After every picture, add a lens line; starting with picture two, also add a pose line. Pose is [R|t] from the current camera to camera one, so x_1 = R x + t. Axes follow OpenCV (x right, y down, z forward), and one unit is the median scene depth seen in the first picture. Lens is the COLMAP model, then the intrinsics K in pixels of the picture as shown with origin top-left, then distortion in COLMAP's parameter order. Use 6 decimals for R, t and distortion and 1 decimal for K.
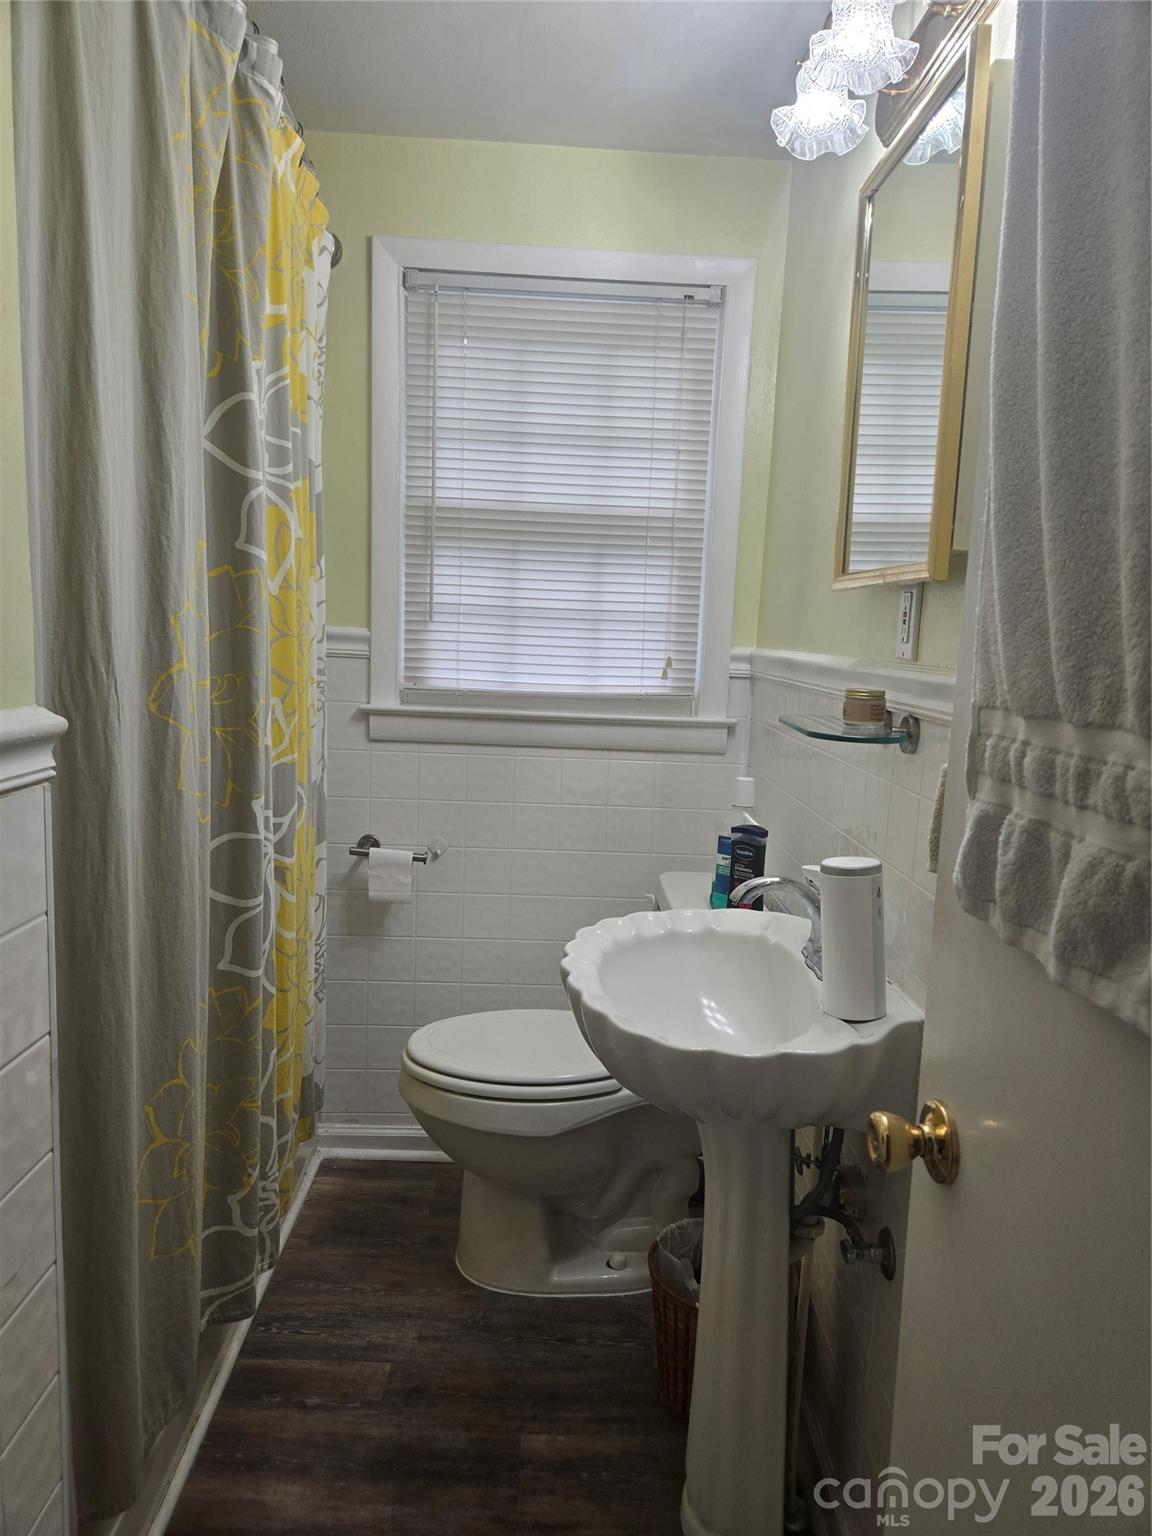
lens RADIAL K [[1018.3, 0, 645.3], [0, 1018.3, 754.9], [0, 0, 1]] dist [0.073727, -0.054615]
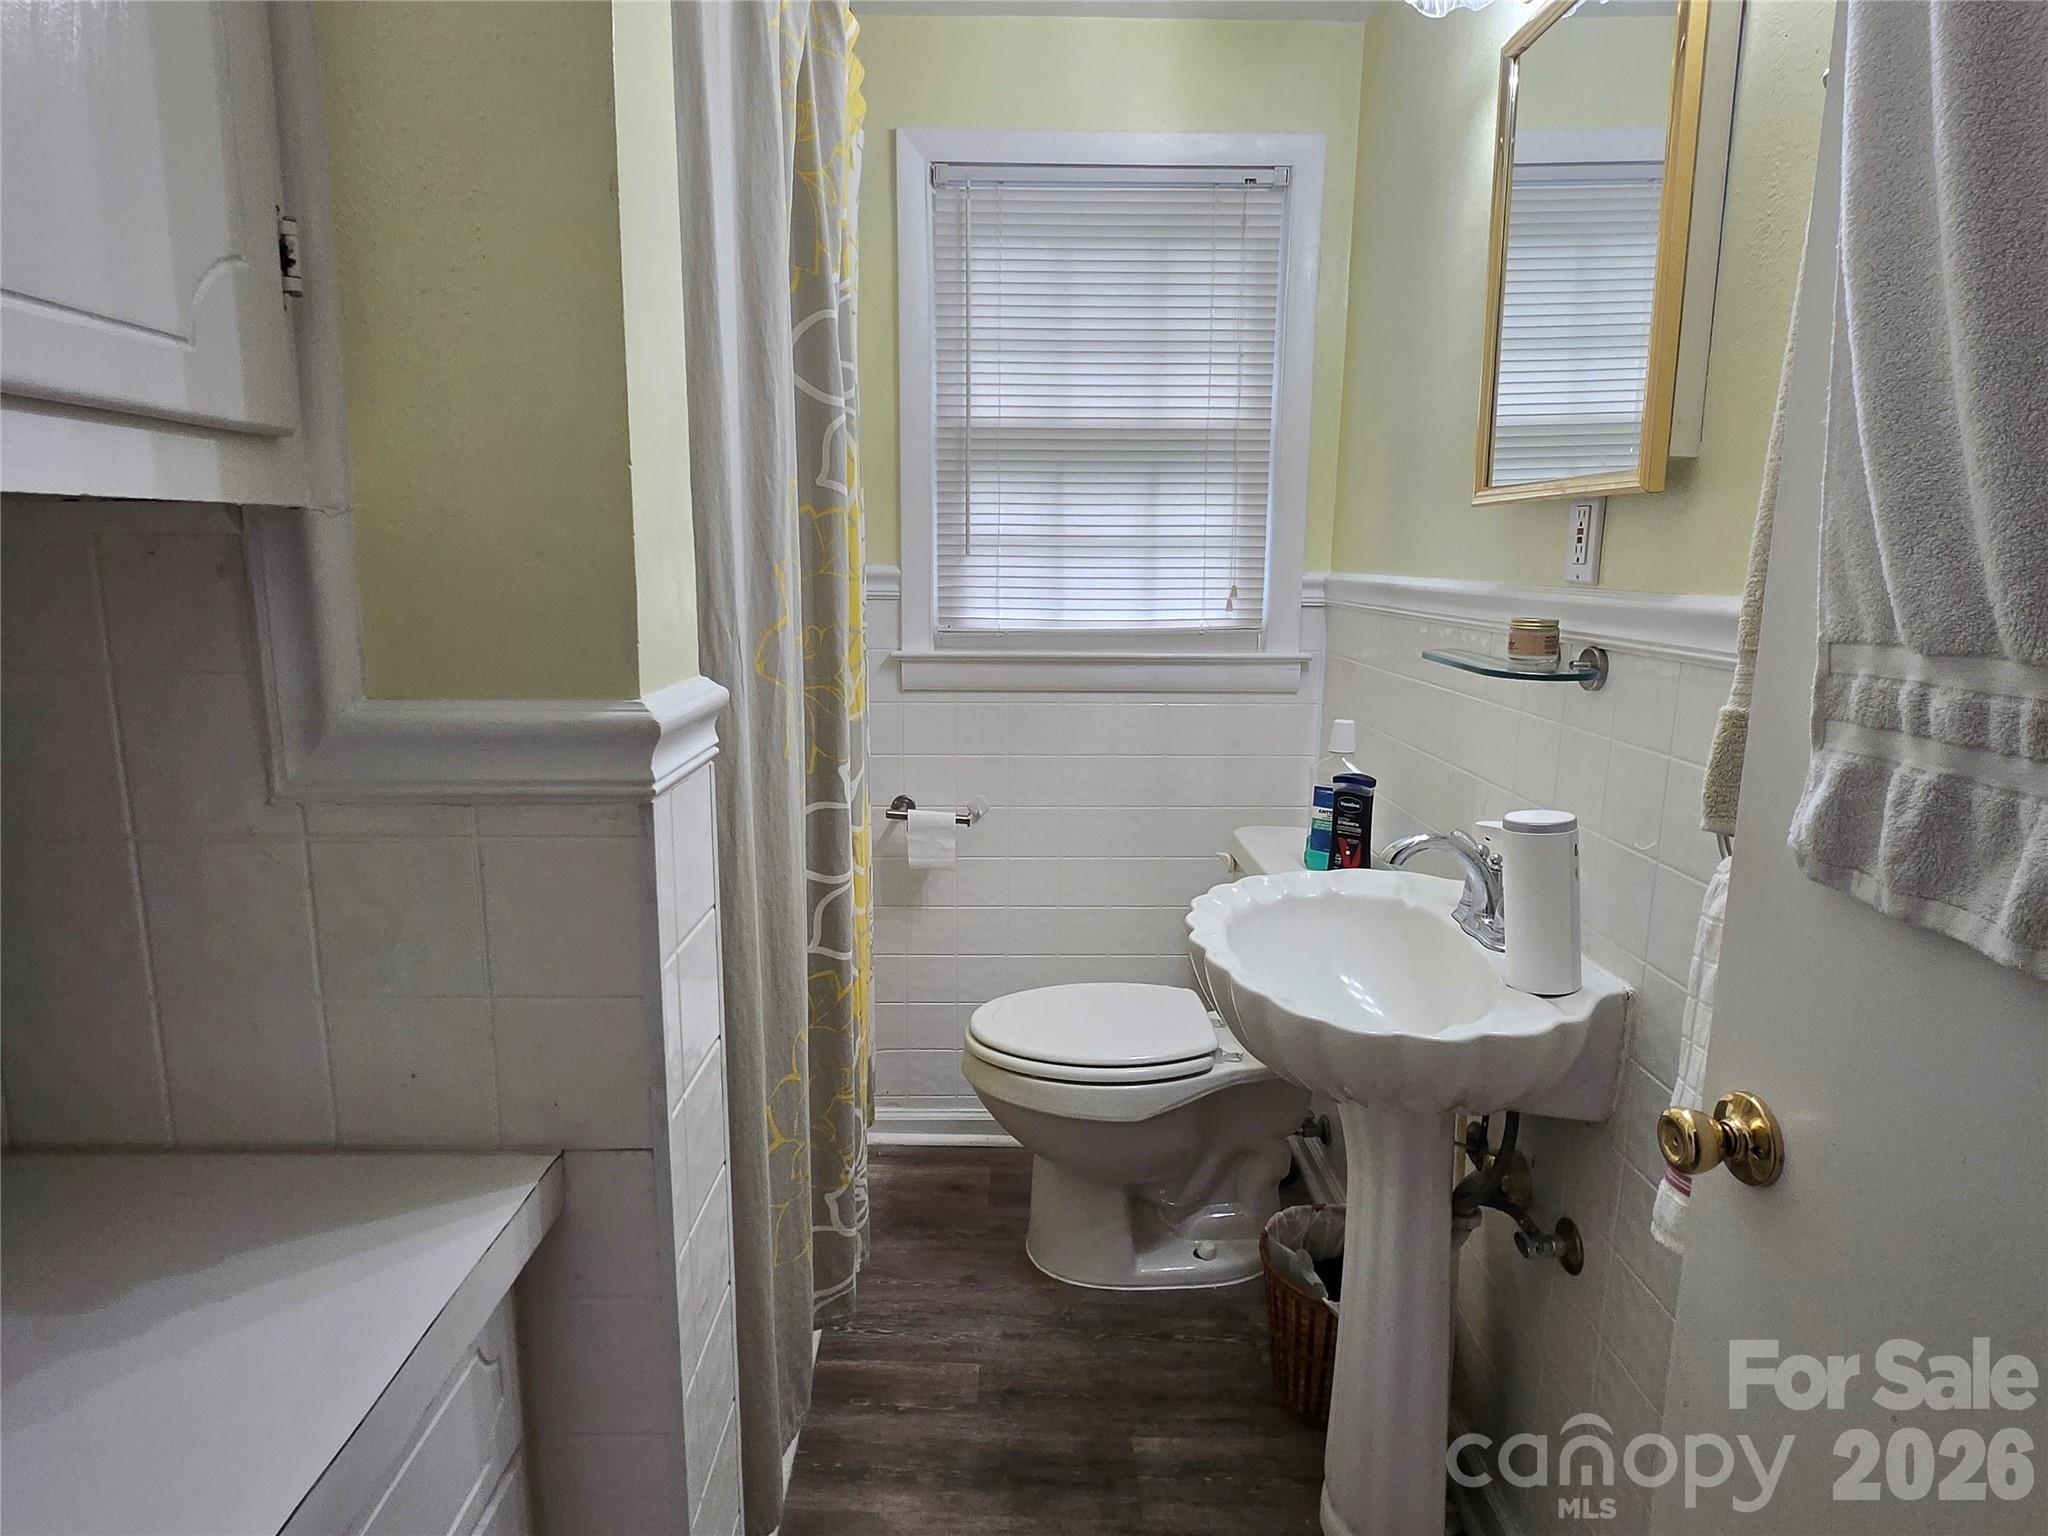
lens RADIAL K [[1117.1, 0, 1064.0], [0, 1117.1, 724.4], [0, 0, 1]] dist [0.002832, -0.003073]
pose [[0.999162, -0.032403, -0.024992, -0.143502], [0.033155, 0.998991, 0.030300, -0.013489], [0.023985, -0.031104, 0.999228, 0.026739]]
